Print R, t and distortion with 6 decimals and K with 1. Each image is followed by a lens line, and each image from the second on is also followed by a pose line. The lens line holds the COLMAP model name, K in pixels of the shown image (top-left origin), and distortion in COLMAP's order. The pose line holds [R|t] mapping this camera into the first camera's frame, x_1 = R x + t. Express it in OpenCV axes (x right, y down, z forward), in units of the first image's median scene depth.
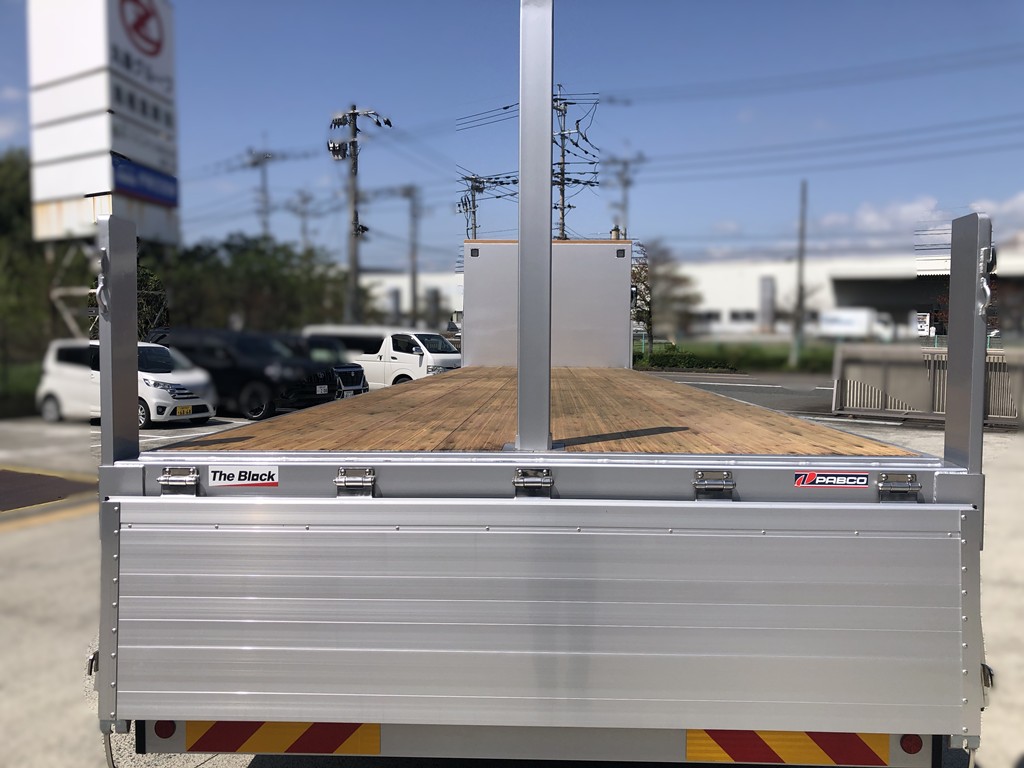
lens RADIAL K [[838.8, 0, 512.0], [0, 838.8, 384.0], [0, 0, 1]] dist [0.028637, -0.002177]
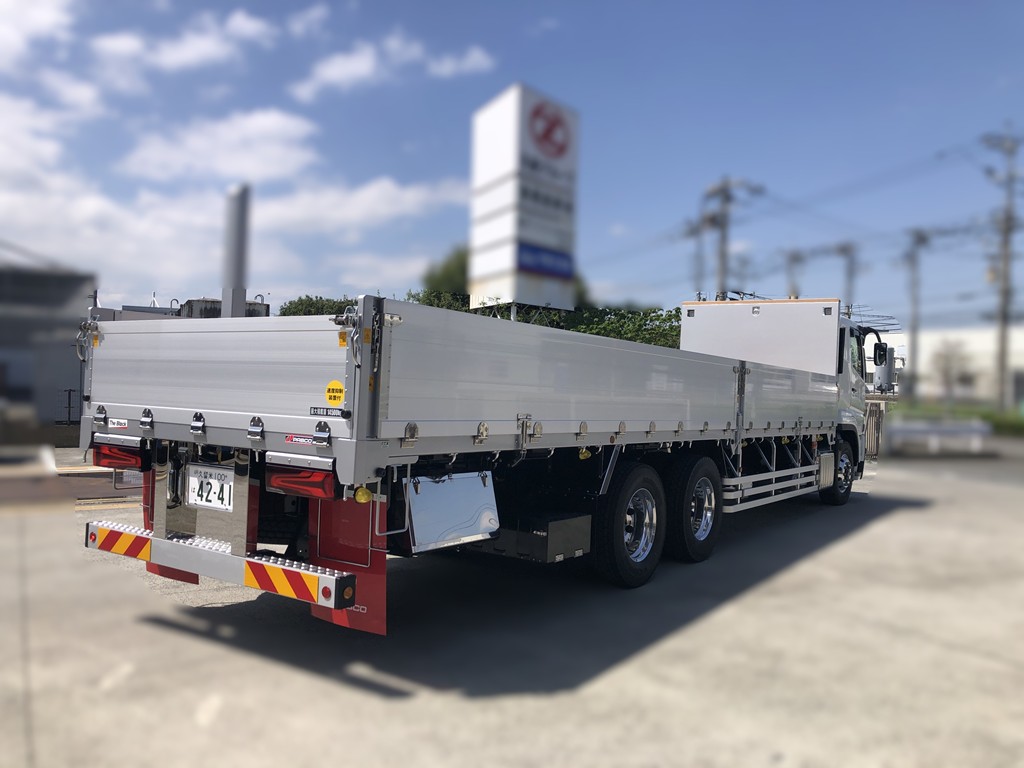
lens RADIAL K [[836.5, 0, 512.0], [0, 836.5, 384.0], [0, 0, 1]] dist [0.019936, -0.008336]
pose [[0.851327, 0.023982, -0.524088, 0.156946], [-0.061525, 0.996625, -0.054336, 0.005768], [0.521016, 0.078502, 0.849929, -0.030494]]
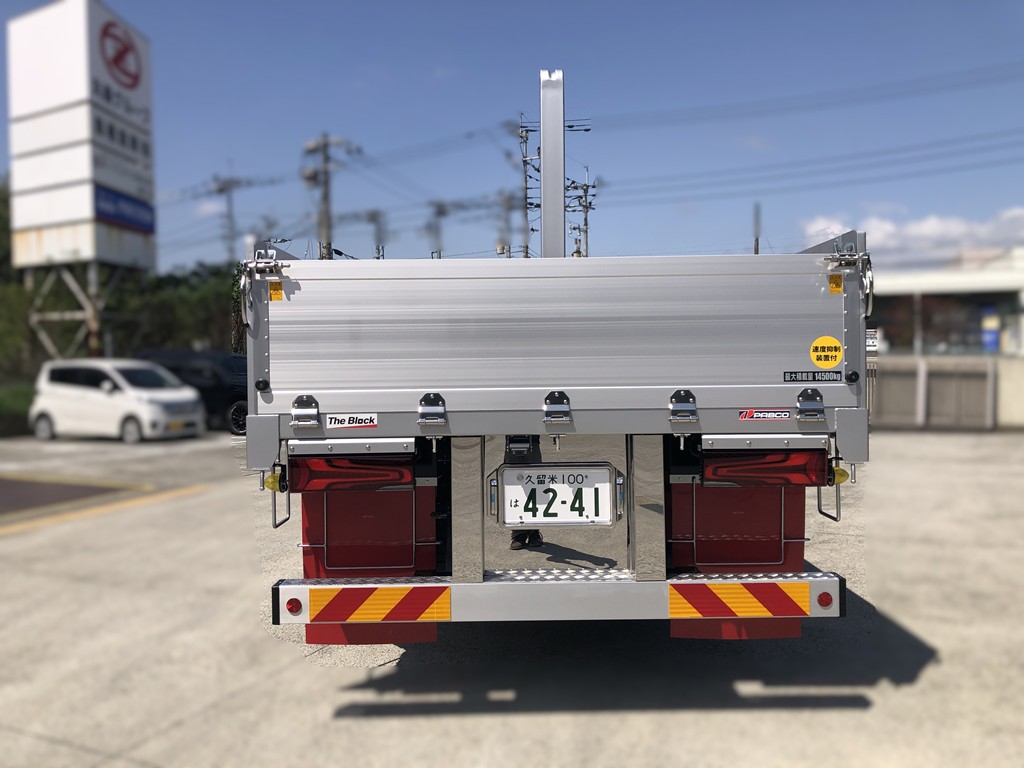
lens RADIAL K [[836.5, 0, 512.0], [0, 836.5, 384.0], [0, 0, 1]] dist [0.019936, -0.008336]
pose [[0.998880, -0.015849, 0.044577, -0.010564], [0.017030, 0.999511, -0.026234, 0.008332], [-0.044140, 0.026964, 0.998661, -0.037883]]
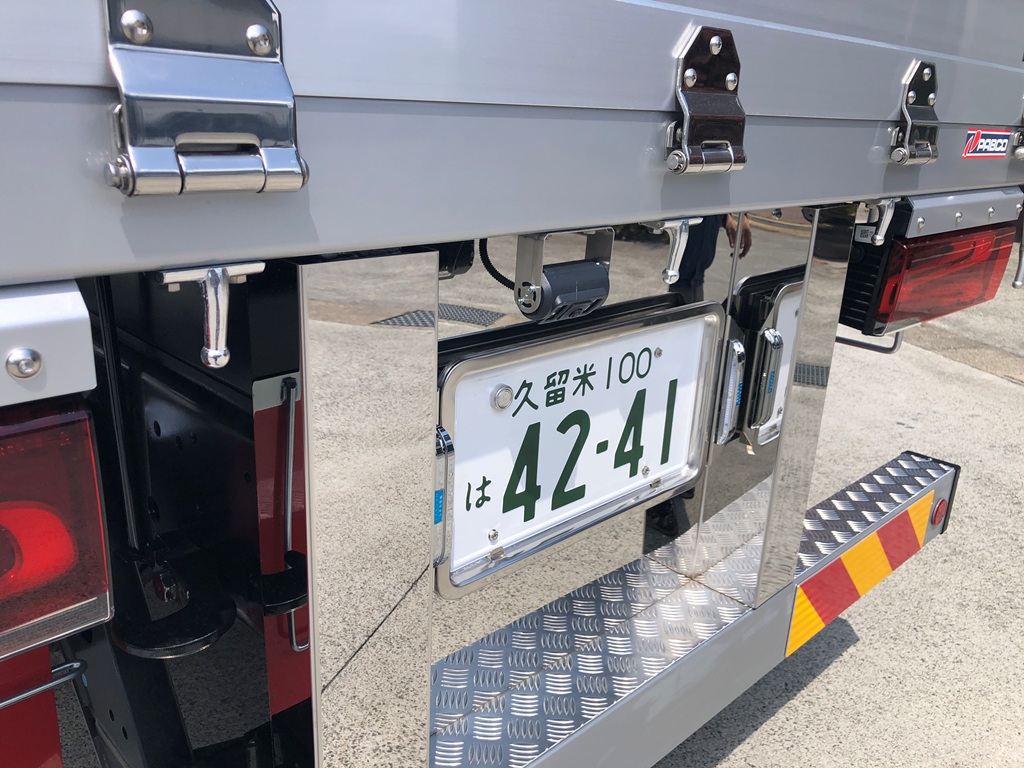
lens RADIAL K [[836.5, 0, 512.0], [0, 836.5, 384.0], [0, 0, 1]] dist [0.019936, -0.008336]
pose [[0.687696, -0.202163, 0.697283, -0.026676], [-0.006034, 0.958822, 0.283942, 0.009753], [-0.725974, -0.199473, 0.658159, 0.073247]]
